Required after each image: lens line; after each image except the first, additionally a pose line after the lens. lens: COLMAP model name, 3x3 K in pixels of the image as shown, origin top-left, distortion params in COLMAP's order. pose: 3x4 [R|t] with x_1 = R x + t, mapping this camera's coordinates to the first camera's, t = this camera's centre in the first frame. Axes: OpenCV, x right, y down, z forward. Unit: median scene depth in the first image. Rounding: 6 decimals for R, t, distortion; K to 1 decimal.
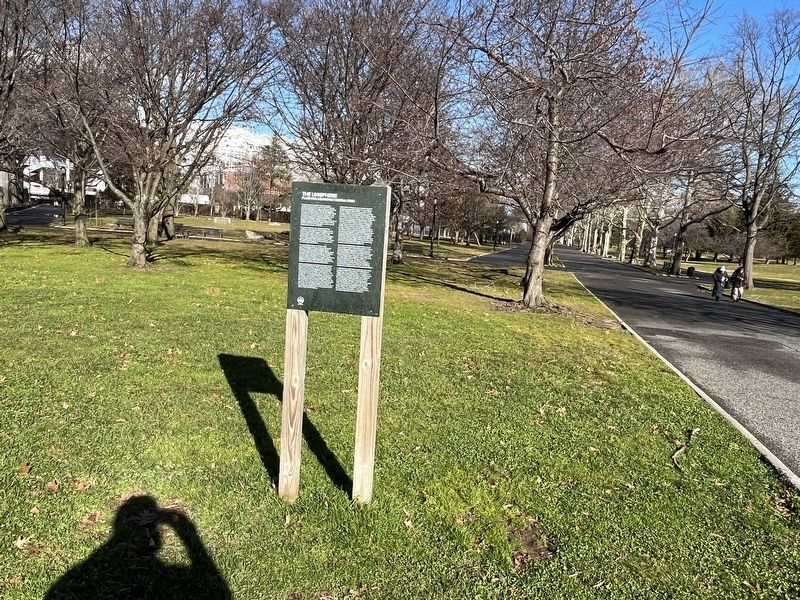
lens RADIAL K [[607.3, 0, 397.7], [0, 607.3, 296.4], [0, 0, 1]] dist [0.000140, 0.006037]
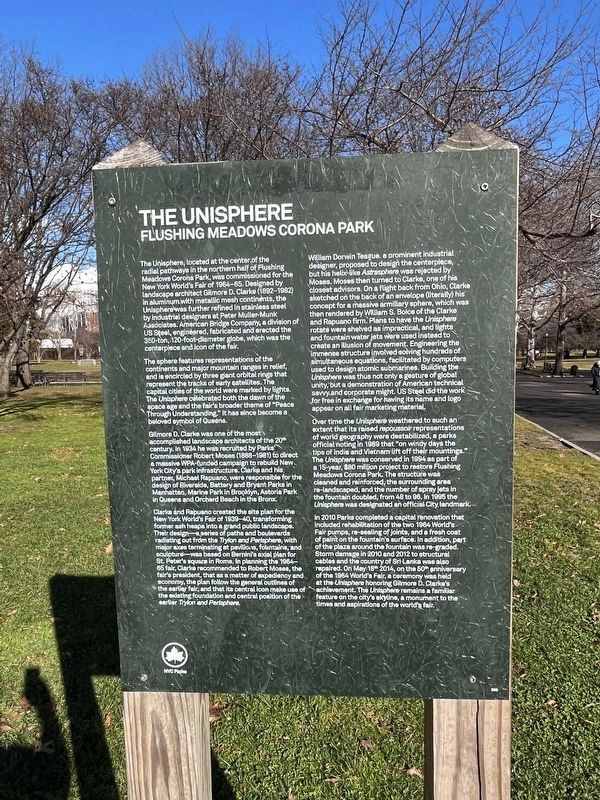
lens RADIAL K [[607.3, 0, 305.3], [0, 607.3, 403.2], [0, 0, 1]] dist [0.000140, 0.006037]
pose [[0.993868, -0.096198, 0.054527, -0.110407], [0.097697, 0.994889, -0.025535, -0.083655], [-0.051792, 0.030705, 0.998186, 0.745476]]
